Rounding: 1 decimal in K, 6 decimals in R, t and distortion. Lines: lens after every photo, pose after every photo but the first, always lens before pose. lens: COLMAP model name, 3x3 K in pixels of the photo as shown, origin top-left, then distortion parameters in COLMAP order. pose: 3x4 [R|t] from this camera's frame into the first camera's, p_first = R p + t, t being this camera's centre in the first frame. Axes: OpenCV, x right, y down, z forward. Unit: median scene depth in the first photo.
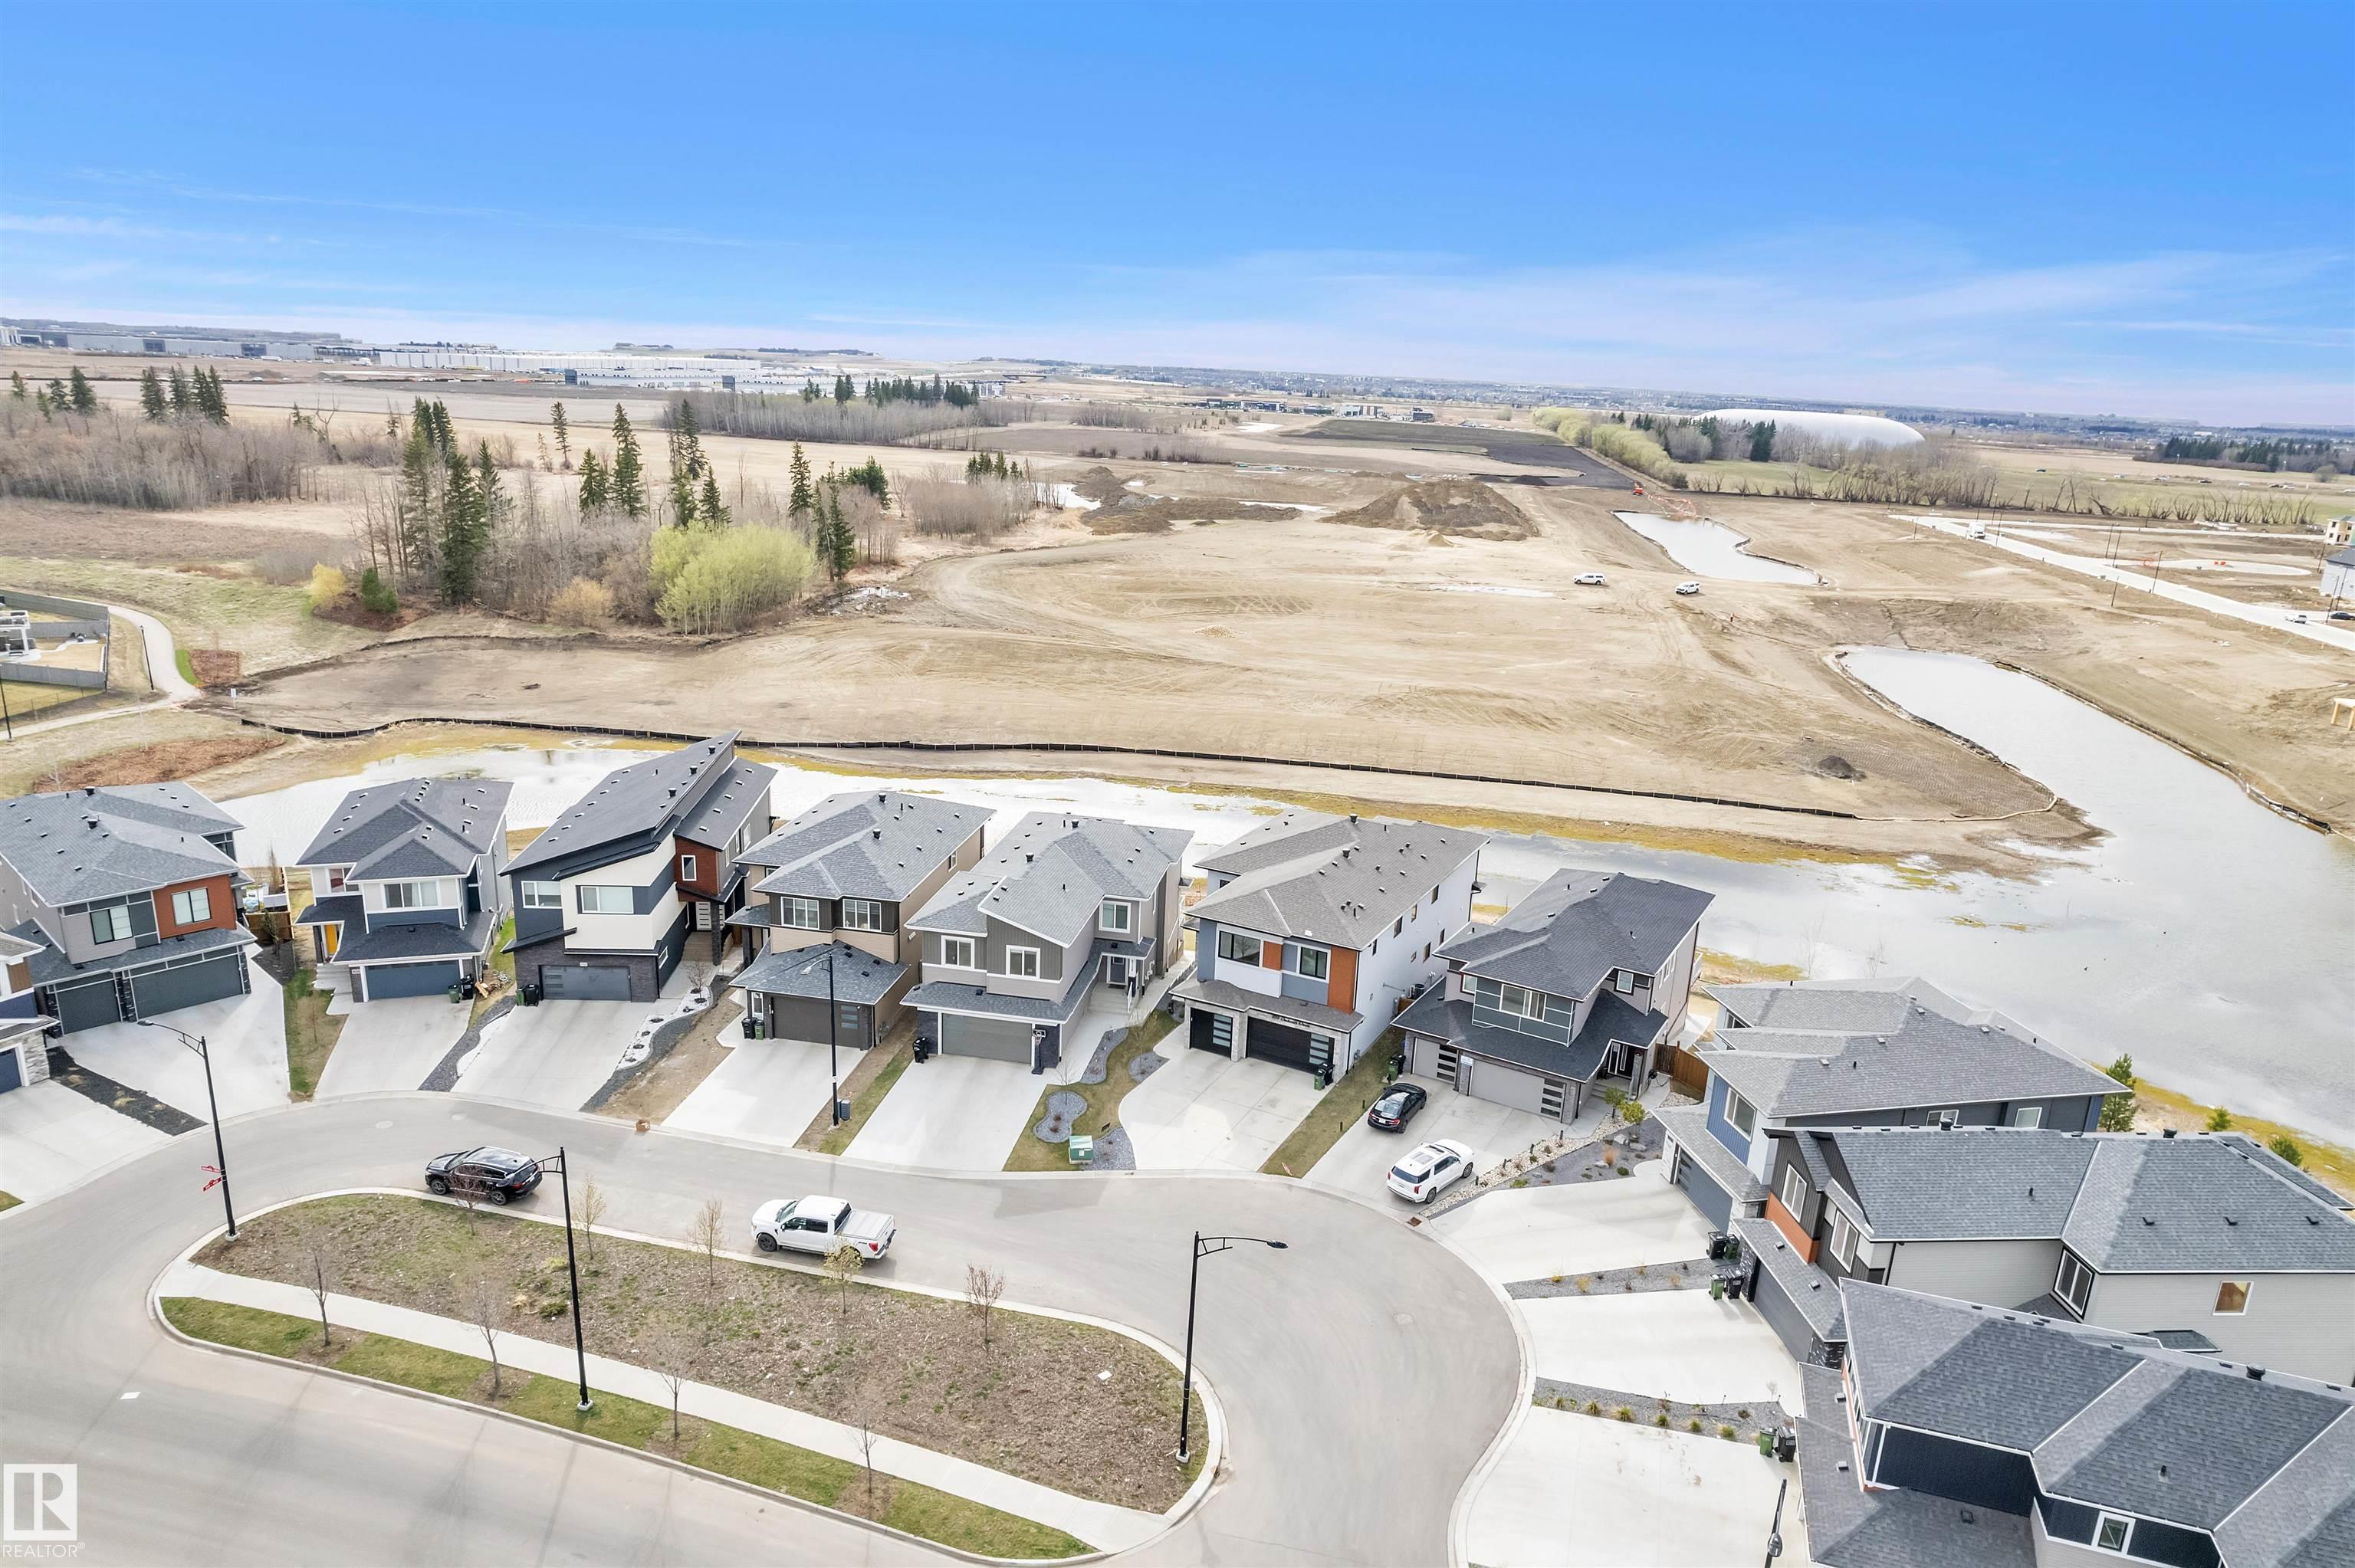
lens RADIAL K [[1549.4, 0, 1177.5], [0, 1549.4, 784.0], [0, 0, 1]] dist [-0.075323, 0.080089]
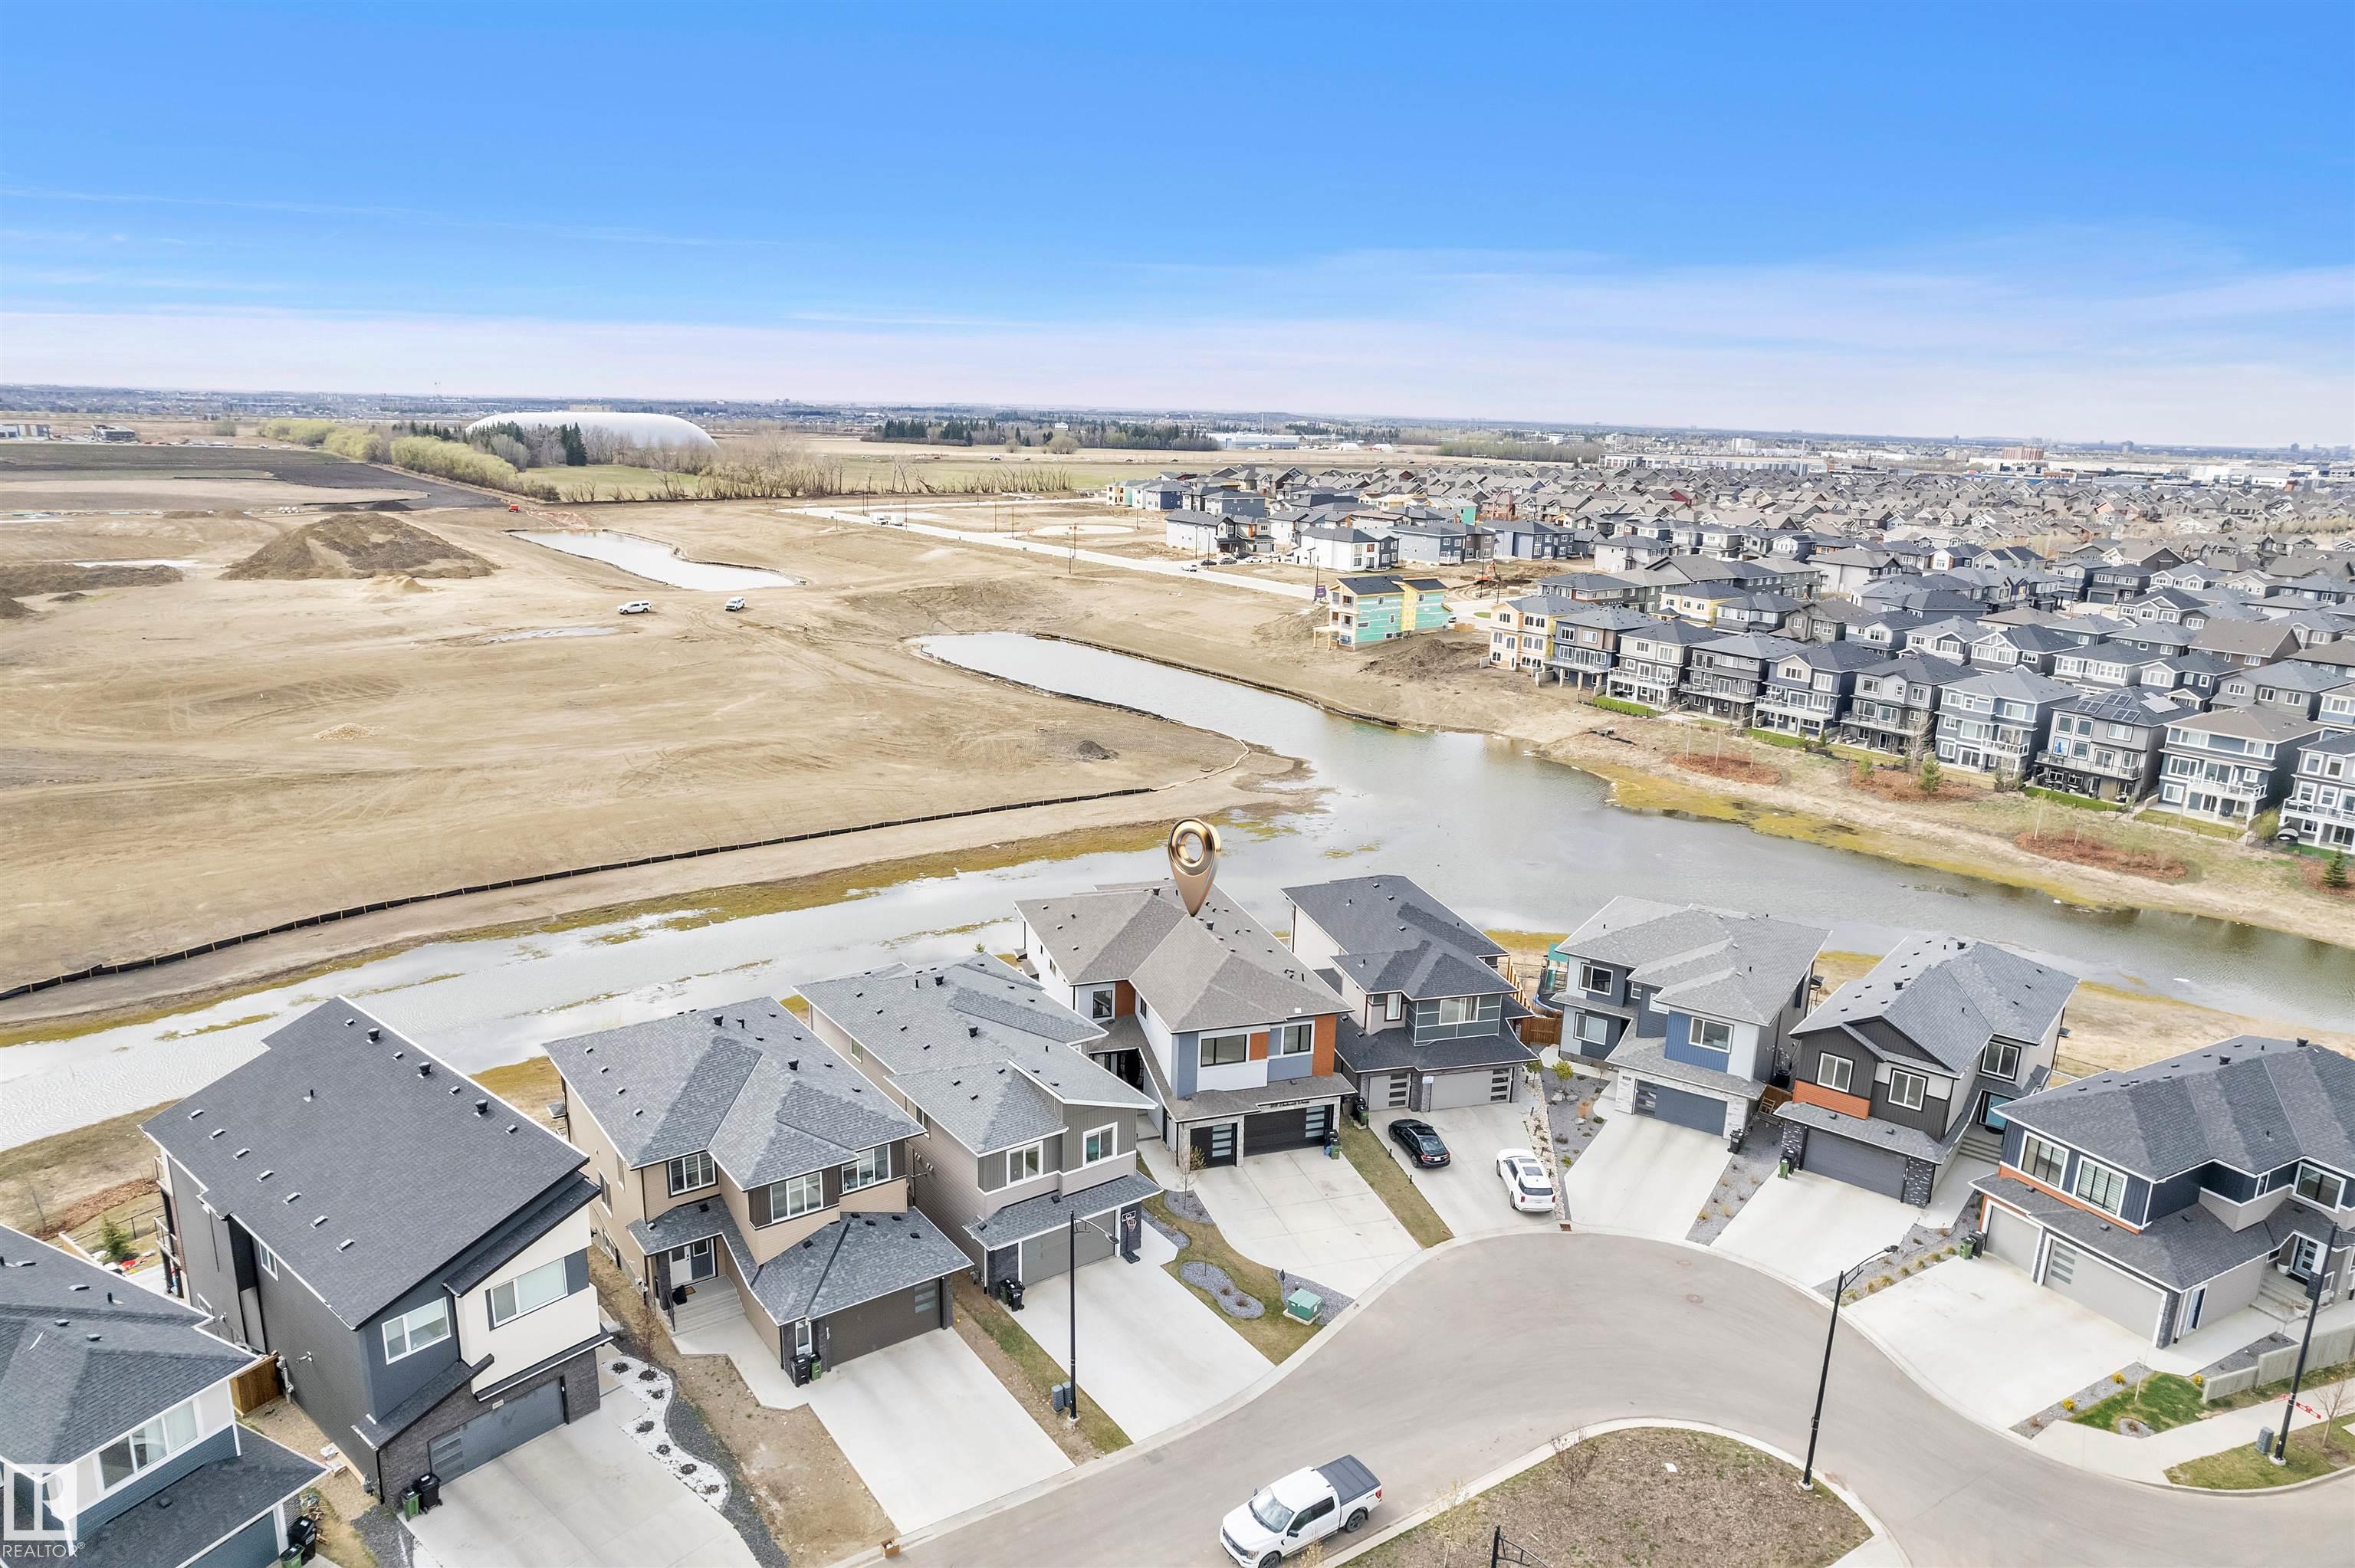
lens RADIAL K [[1549.4, 0, 1177.5], [0, 1549.4, 784.0], [0, 0, 1]] dist [-0.075323, 0.080089]
pose [[0.683092, -0.201774, 0.701907, -0.319353], [0.198181, 0.976228, 0.087764, -0.074153], [-0.702930, 0.079154, 0.706841, 0.175904]]
